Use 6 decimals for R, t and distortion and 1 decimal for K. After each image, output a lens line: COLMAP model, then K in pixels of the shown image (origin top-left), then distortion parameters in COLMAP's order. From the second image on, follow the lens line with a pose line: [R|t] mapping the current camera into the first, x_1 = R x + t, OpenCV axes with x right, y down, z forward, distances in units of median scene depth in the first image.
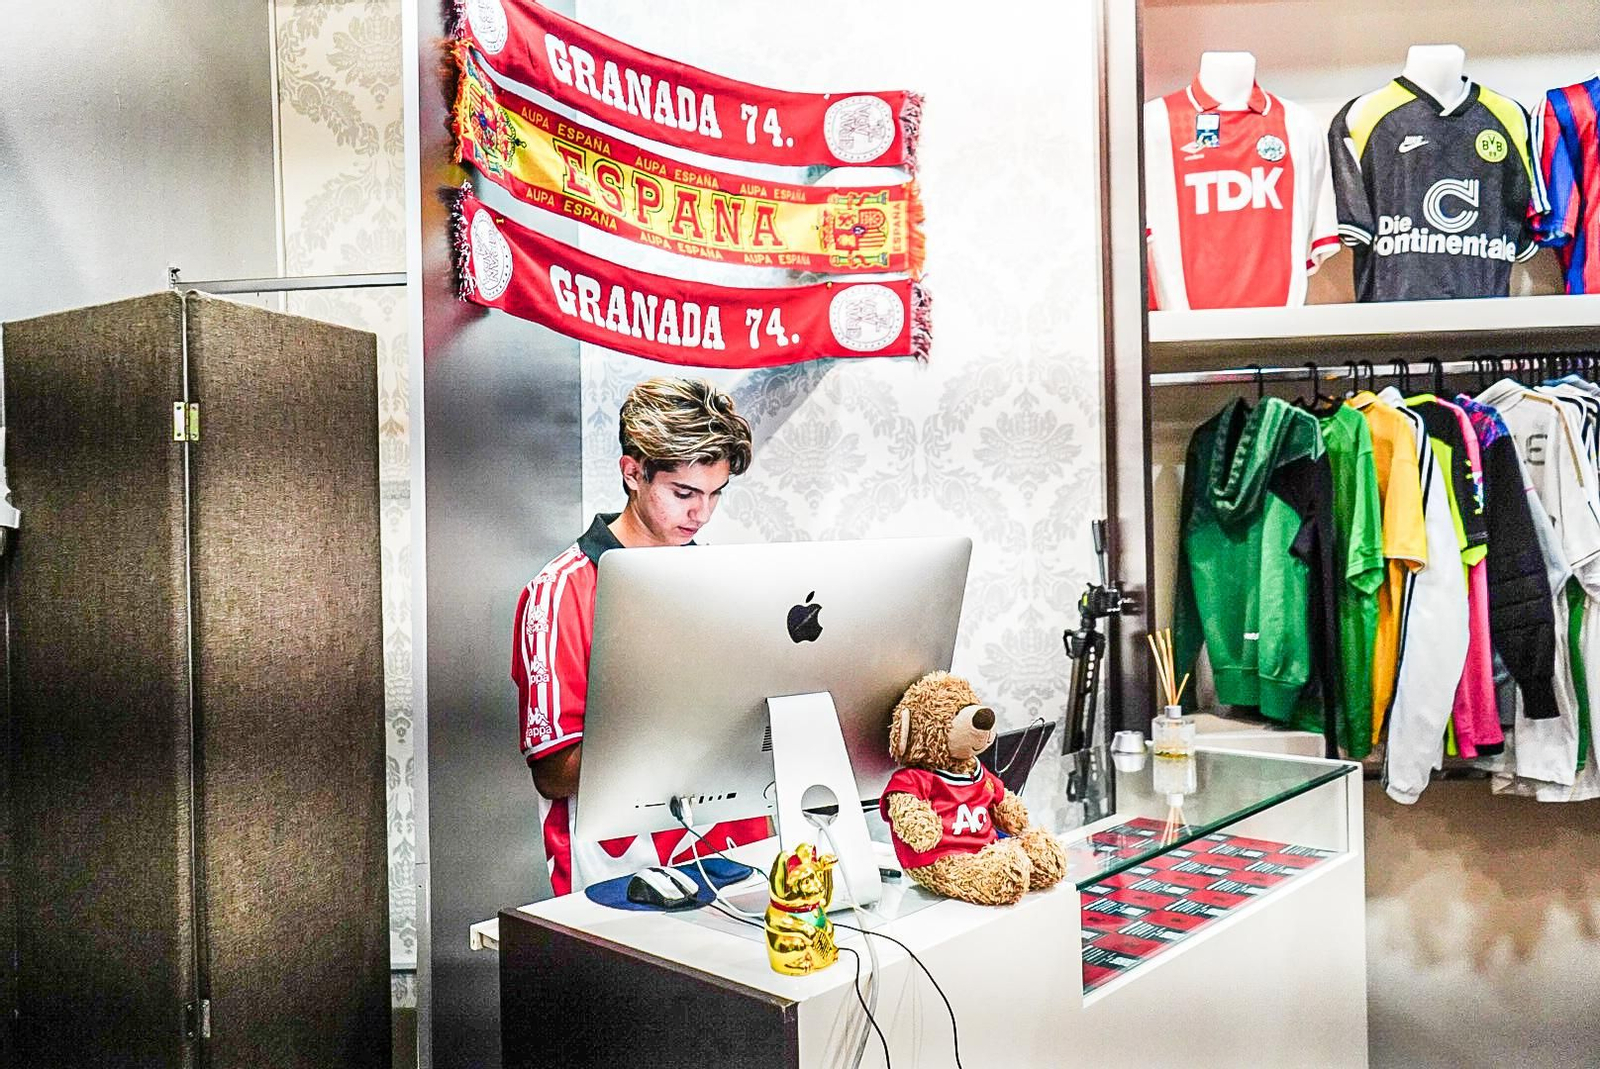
lens RADIAL K [[1288.0, 0, 852.6], [0, 1288.0, 552.3], [0, 0, 1]] dist [0.000813, 0.006831]
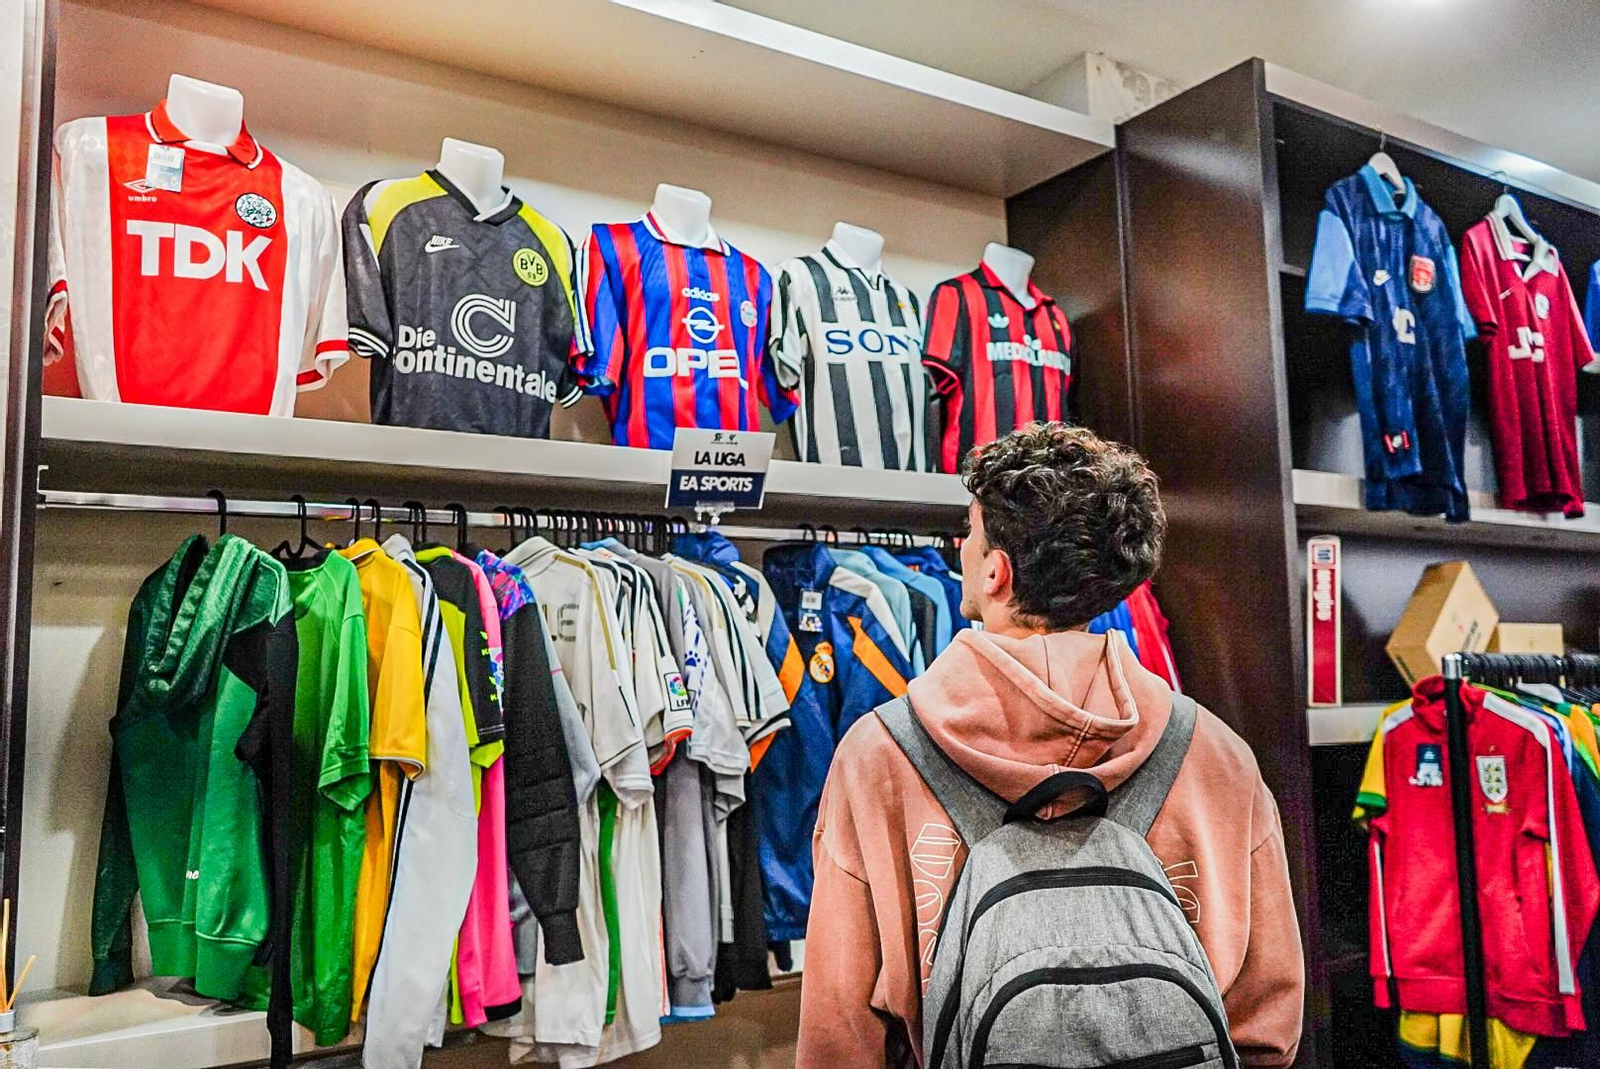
lens RADIAL K [[1265.6, 0, 793.5], [0, 1265.6, 553.2], [0, 0, 1]] dist [0.004604, 0.010300]
pose [[0.824348, 0.072559, 0.561414, 0.182884], [0.007234, 0.990320, -0.138614, -0.009810], [-0.566037, 0.118327, 0.815844, 0.241415]]
